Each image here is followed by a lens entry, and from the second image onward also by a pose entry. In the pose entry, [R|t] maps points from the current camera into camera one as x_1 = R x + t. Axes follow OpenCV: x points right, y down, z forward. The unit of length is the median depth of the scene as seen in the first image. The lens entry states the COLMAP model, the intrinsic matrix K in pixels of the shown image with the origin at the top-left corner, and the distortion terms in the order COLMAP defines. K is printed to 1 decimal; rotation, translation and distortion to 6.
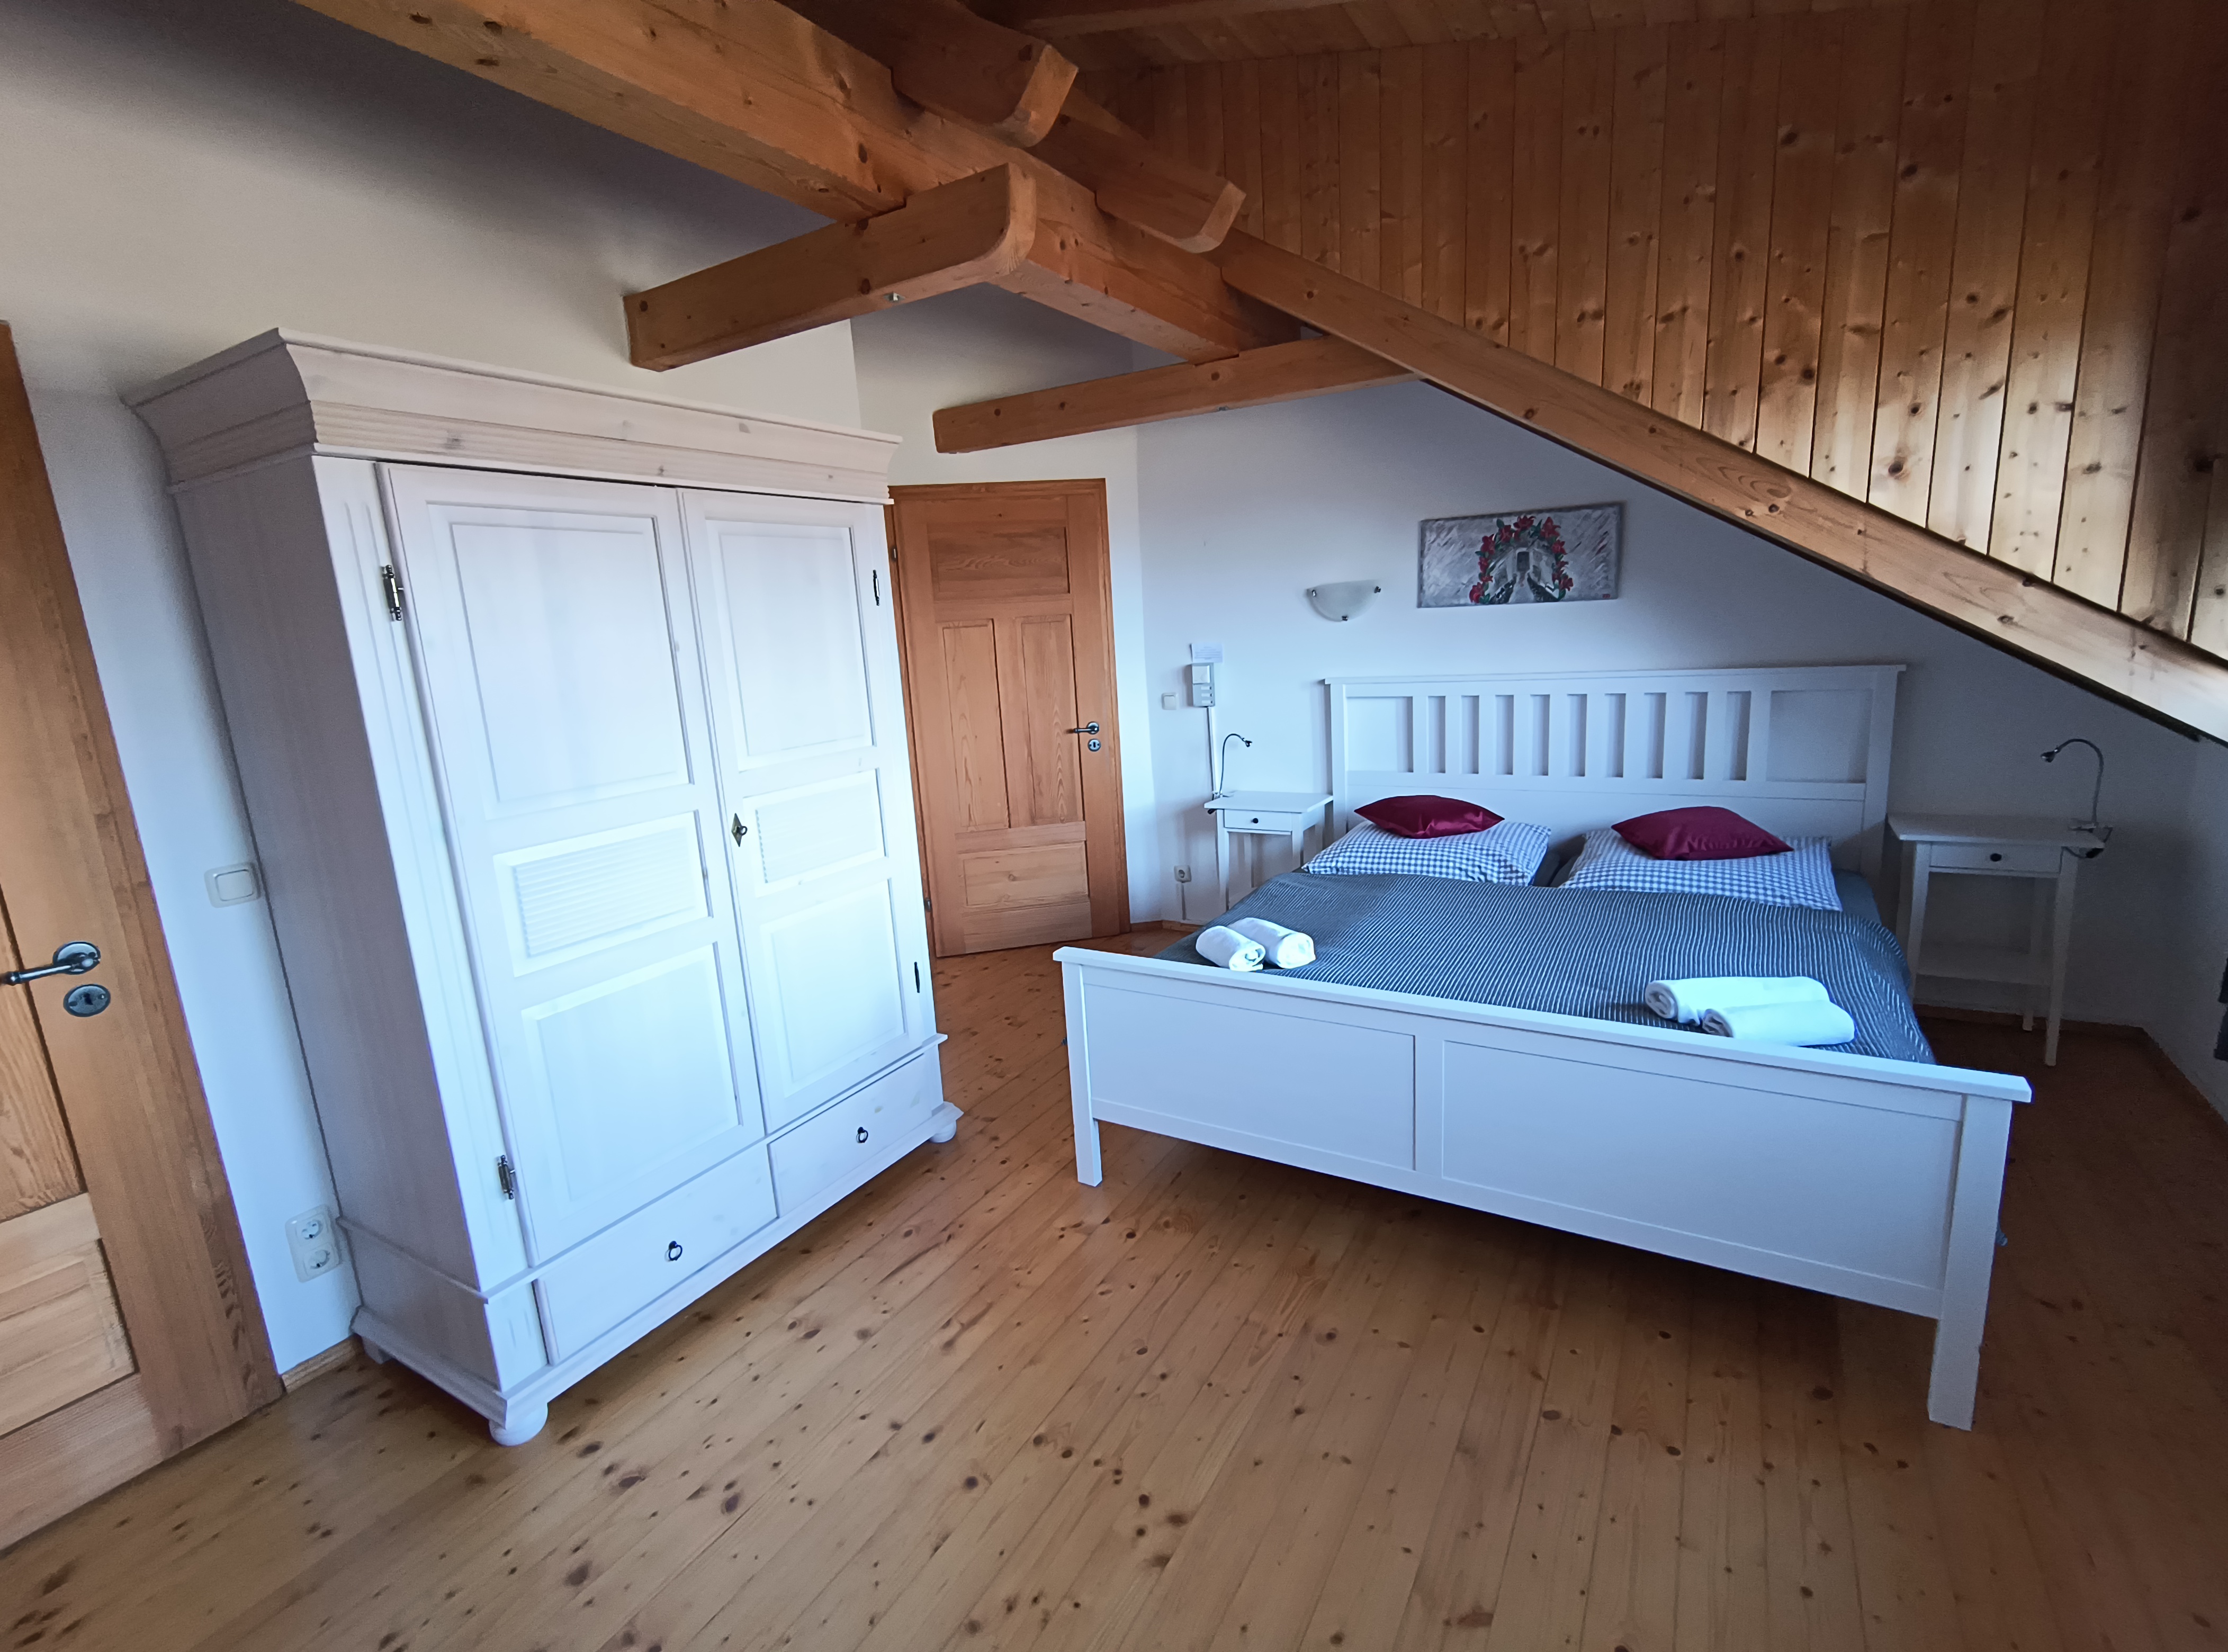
lens RADIAL K [[1018.2, 0, 1114.0], [0, 1018.2, 826.0], [0, 0, 1]] dist [-0.003222, -0.000649]
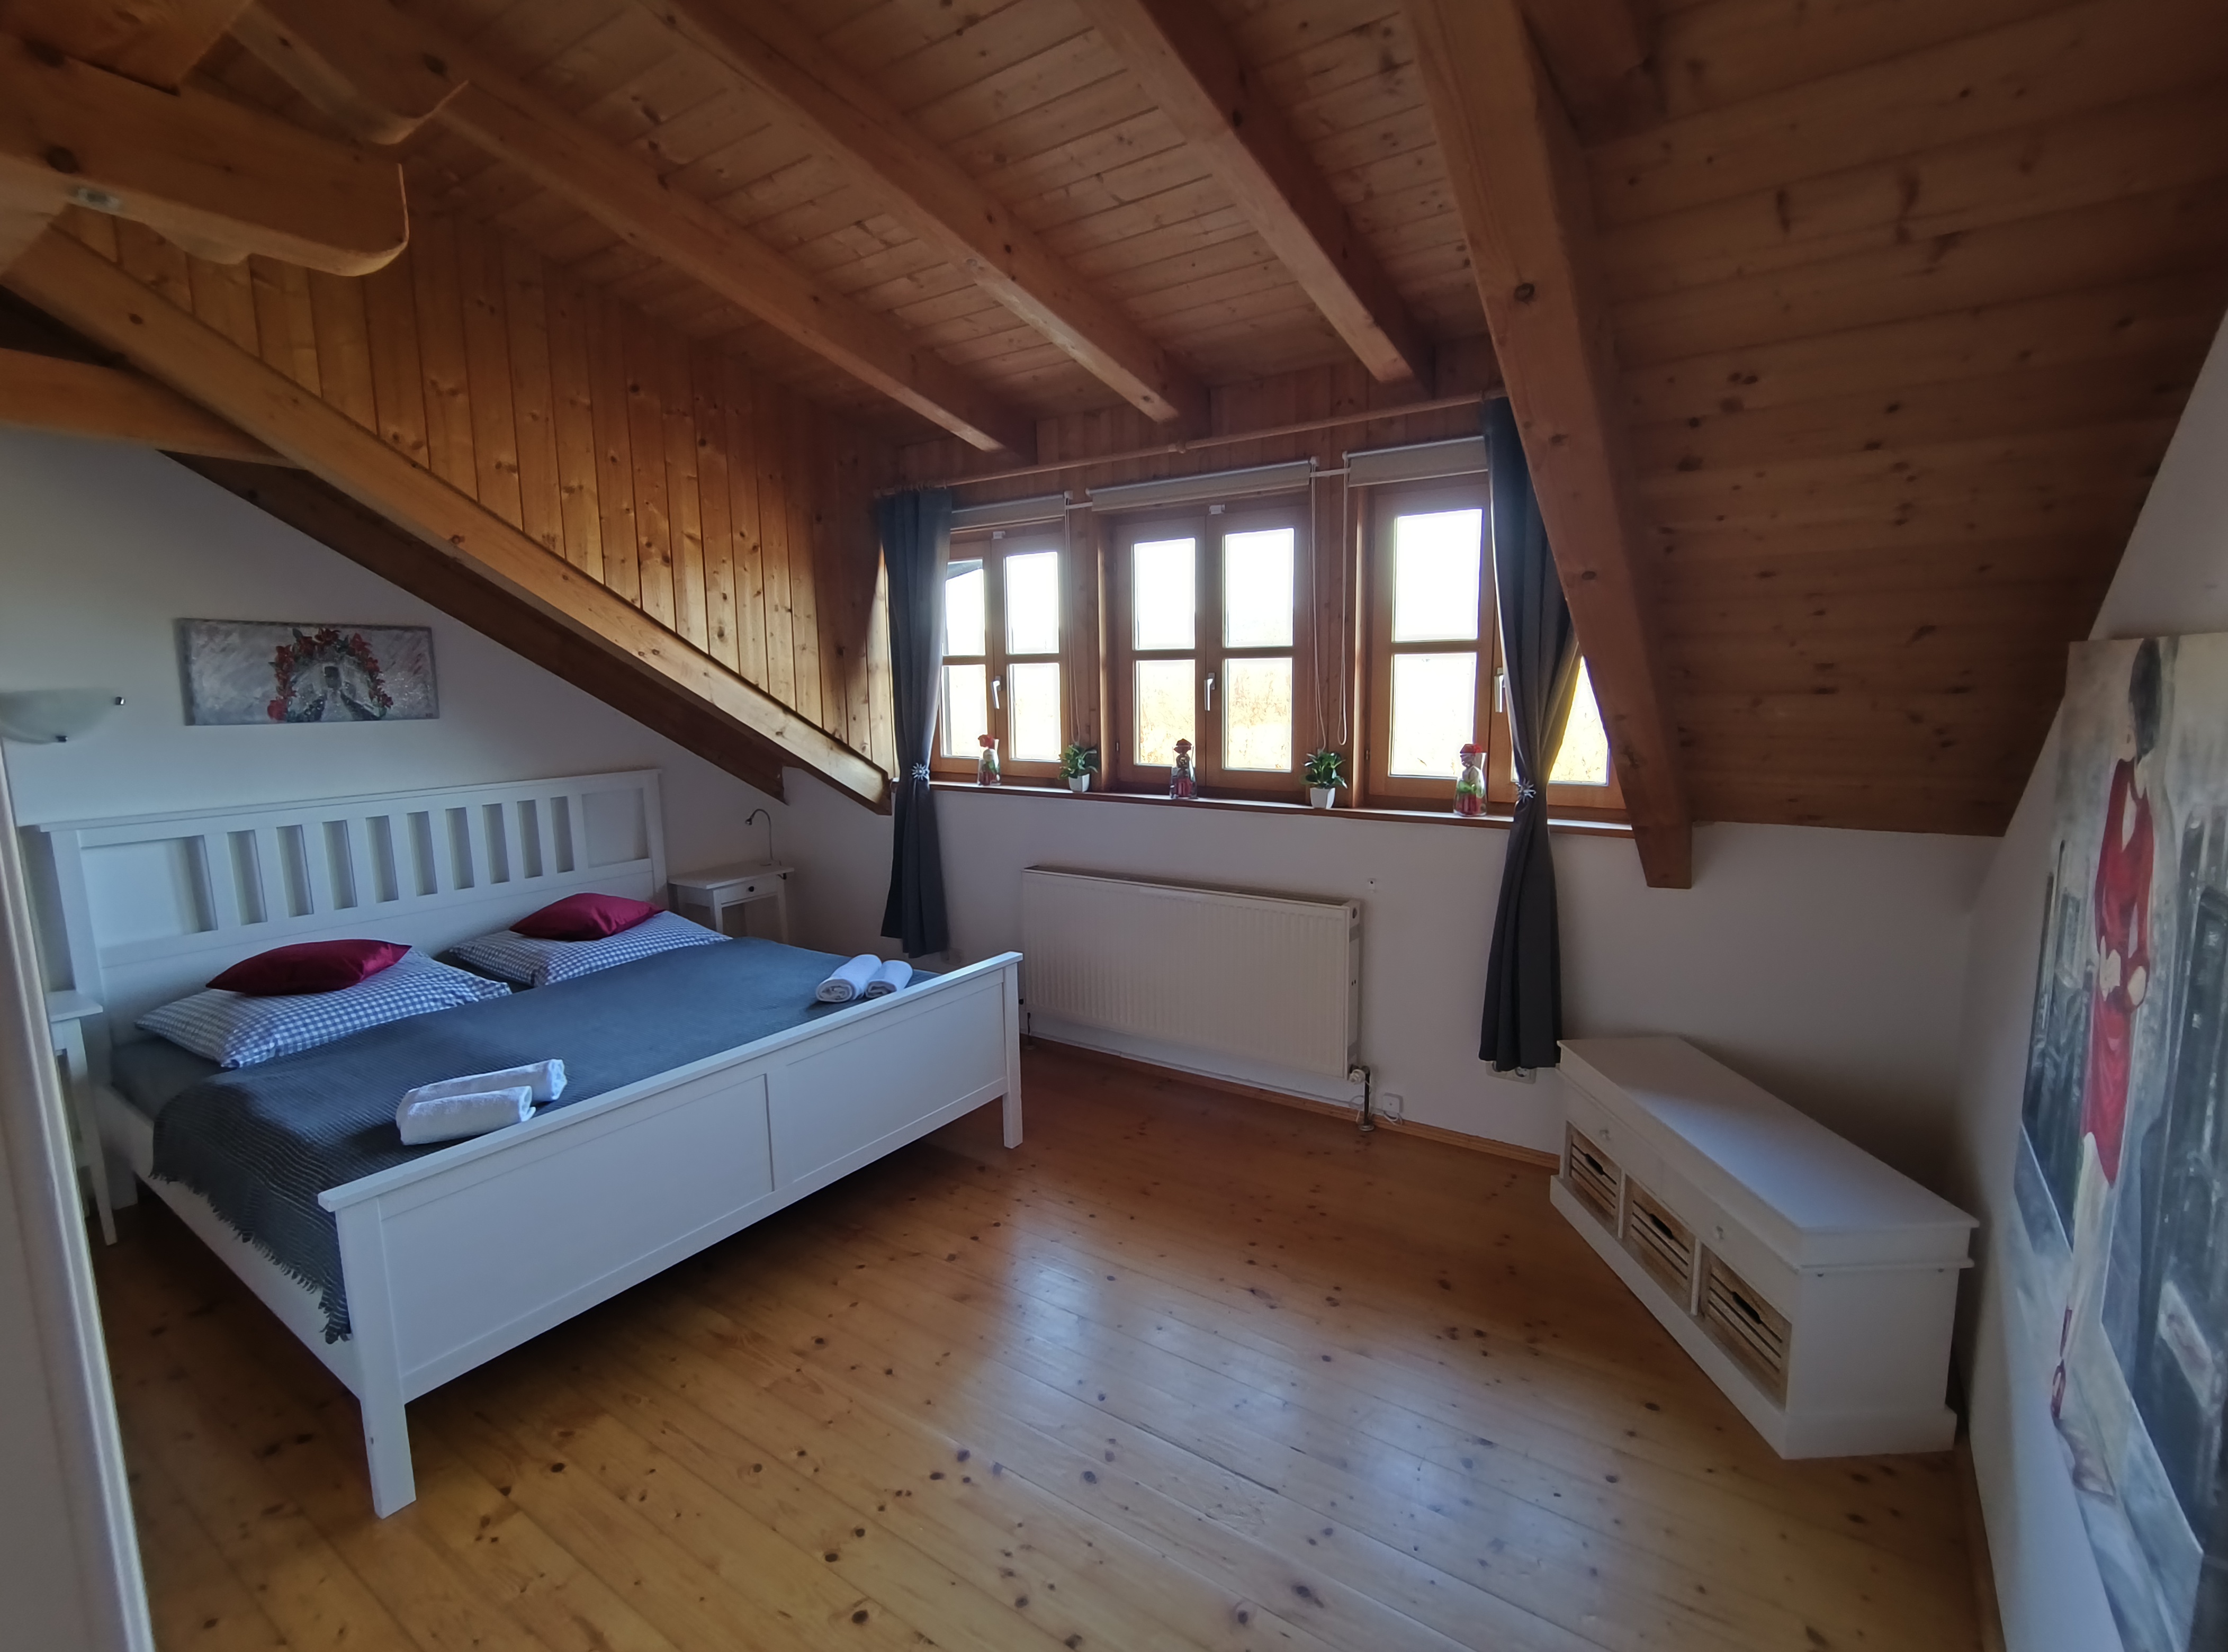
lens RADIAL K [[1025.7, 0, 1115.5], [0, 1025.7, 819.8], [0, 0, 1]] dist [0.000751, 0.000349]
pose [[0.060070, -0.079306, 0.995039, -0.577213], [0.213163, 0.974863, 0.064830, -0.049500], [-0.975168, 0.208212, 0.075466, 0.308146]]
